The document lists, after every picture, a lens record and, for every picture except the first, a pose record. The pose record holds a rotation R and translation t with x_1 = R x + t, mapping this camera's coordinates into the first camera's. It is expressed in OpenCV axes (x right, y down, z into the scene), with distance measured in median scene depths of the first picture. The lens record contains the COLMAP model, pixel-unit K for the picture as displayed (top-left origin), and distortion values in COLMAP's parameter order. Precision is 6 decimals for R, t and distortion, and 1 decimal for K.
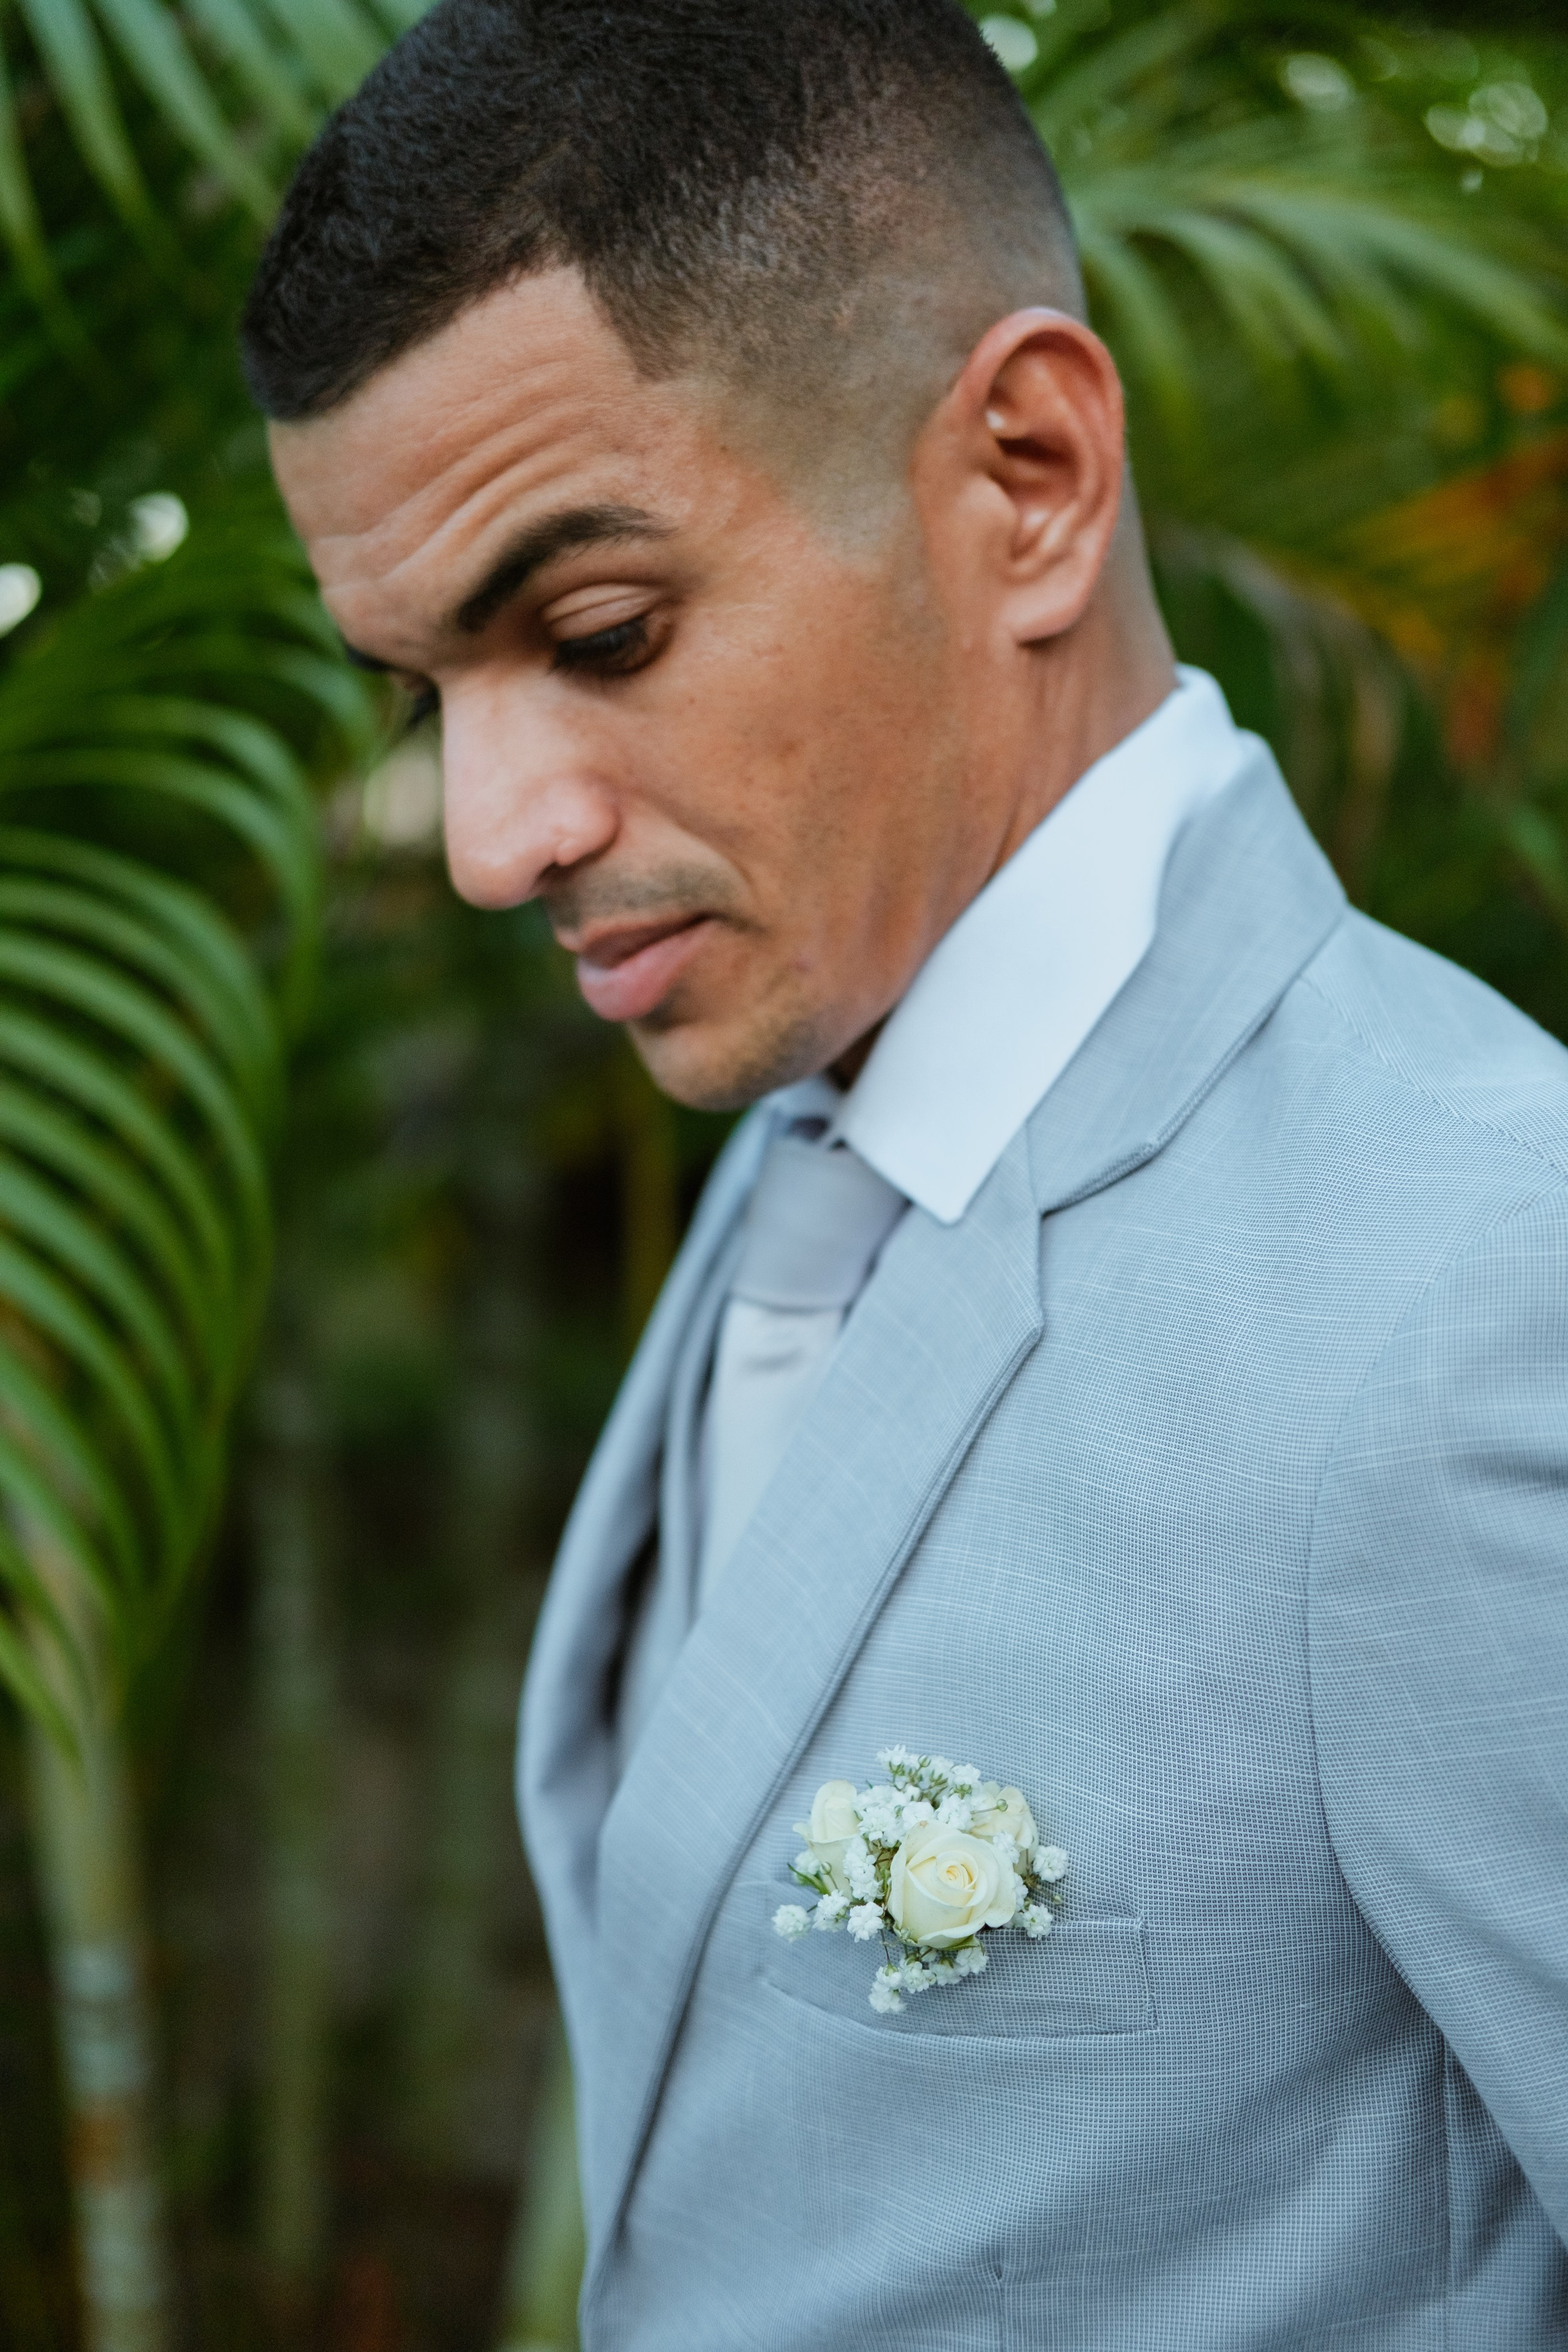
lens RADIAL K [[3663.0, 0, 784.0], [0, 3663.0, 1176.0], [0, 0, 1]] dist [0.273562, -0.083506]
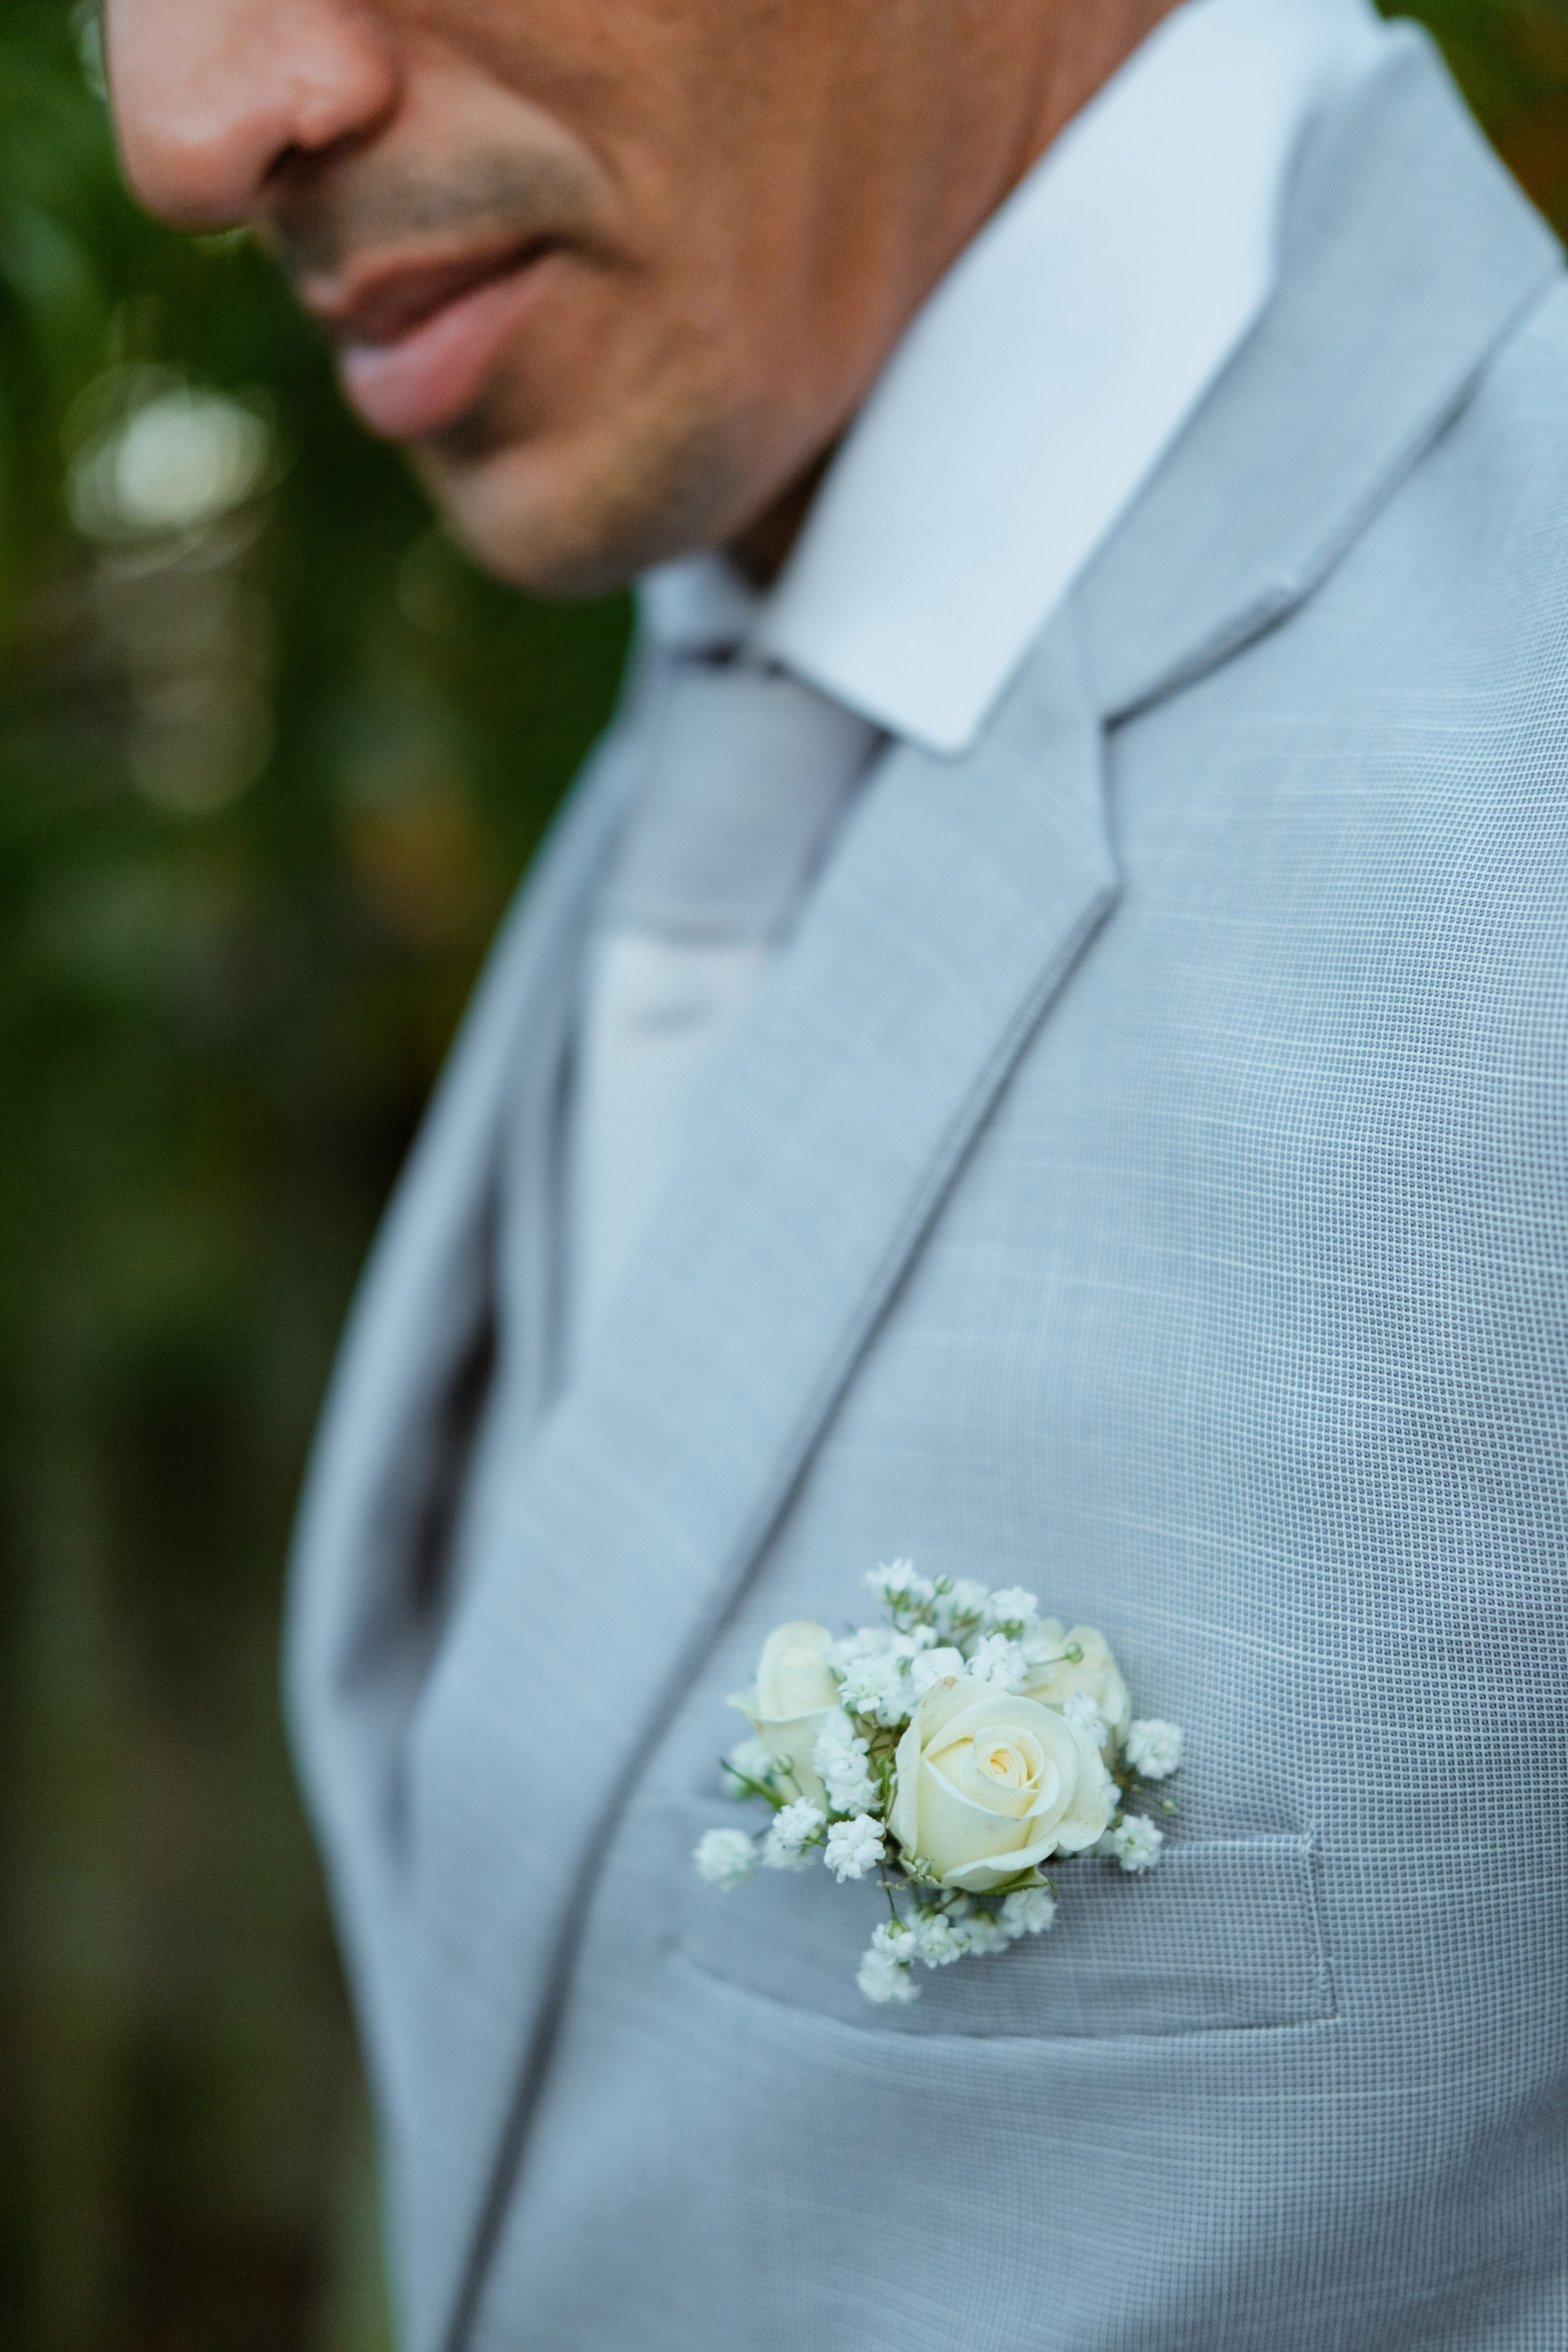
lens RADIAL K [[3855.5, 0, 784.0], [0, 3855.5, 1176.0], [0, 0, 1]] dist [0.256011, 0.148203]
pose [[0.999143, -0.019039, 0.036762, -0.009755], [0.018970, 0.999818, 0.002214, 0.089333], [-0.036797, -0.001515, 0.999322, 0.367630]]
